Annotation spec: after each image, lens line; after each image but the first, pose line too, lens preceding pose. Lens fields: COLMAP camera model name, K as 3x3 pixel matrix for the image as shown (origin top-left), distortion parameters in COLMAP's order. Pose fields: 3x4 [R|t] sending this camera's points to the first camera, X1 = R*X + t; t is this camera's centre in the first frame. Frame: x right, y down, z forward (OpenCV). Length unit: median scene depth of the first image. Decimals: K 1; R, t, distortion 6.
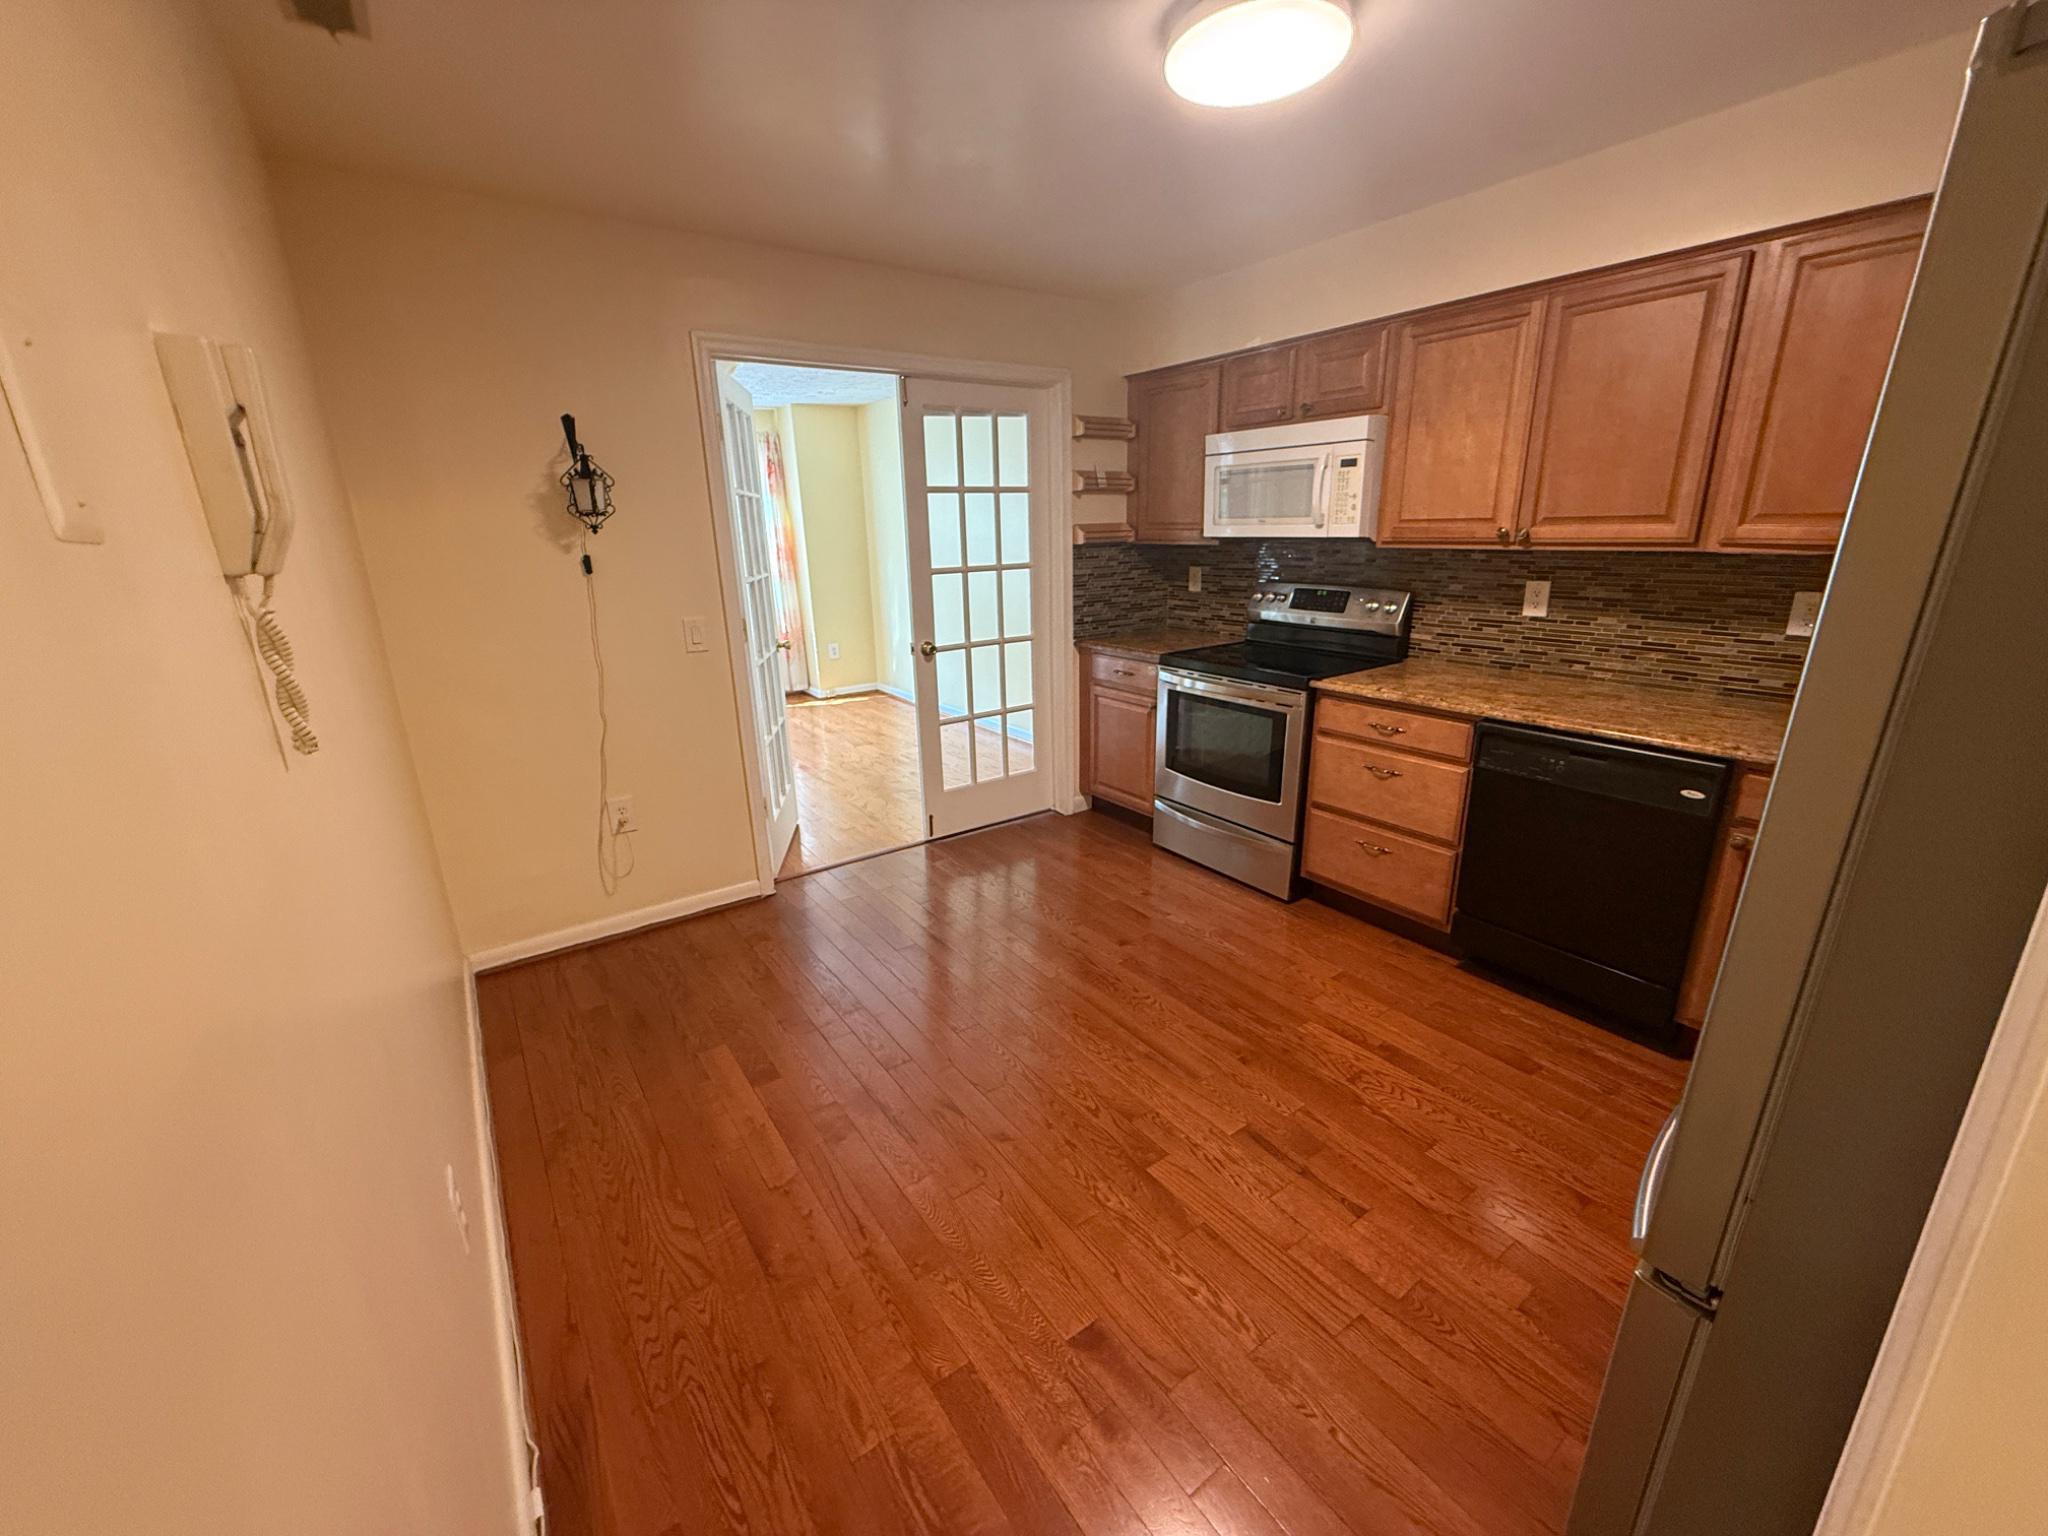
lens RADIAL K [[820.3, 0, 1020.5], [0, 820.3, 769.3], [0, 0, 1]] dist [0.003356, 0.000355]
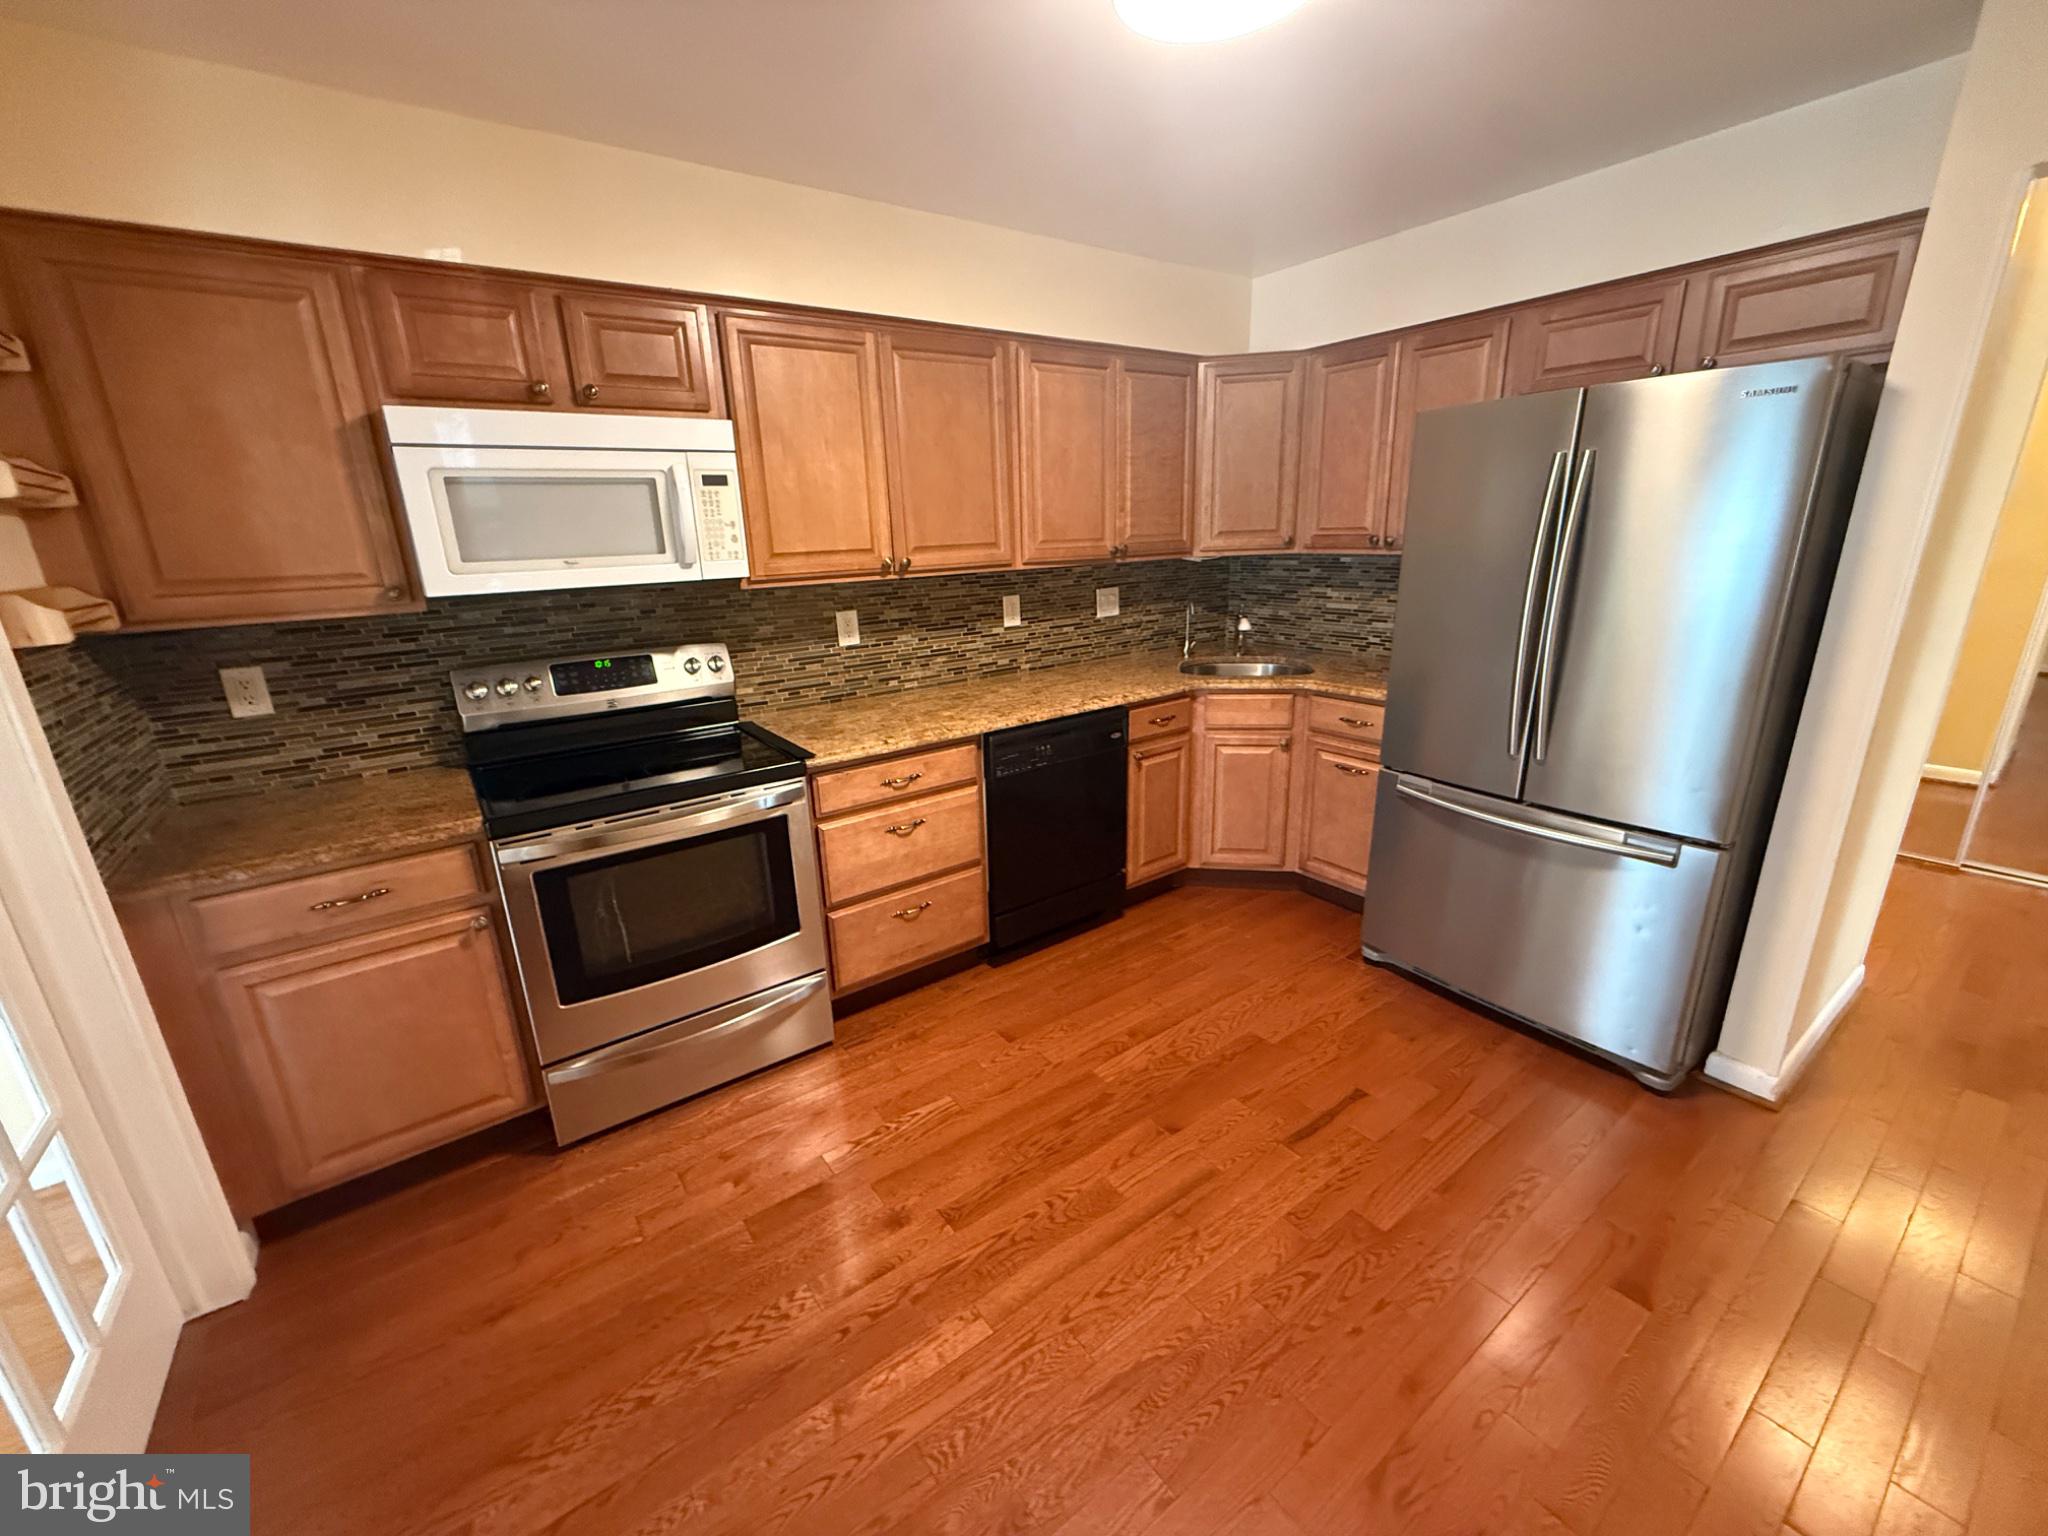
lens RADIAL K [[820.3, 0, 1025.7], [0, 820.3, 765.0], [0, 0, 1]] dist [0.003356, 0.000355]
pose [[-0.019066, -0.259520, 0.965549, -0.398960], [0.321784, 0.912749, 0.251683, -0.236714], [-0.946621, 0.315497, 0.066107, 0.774404]]
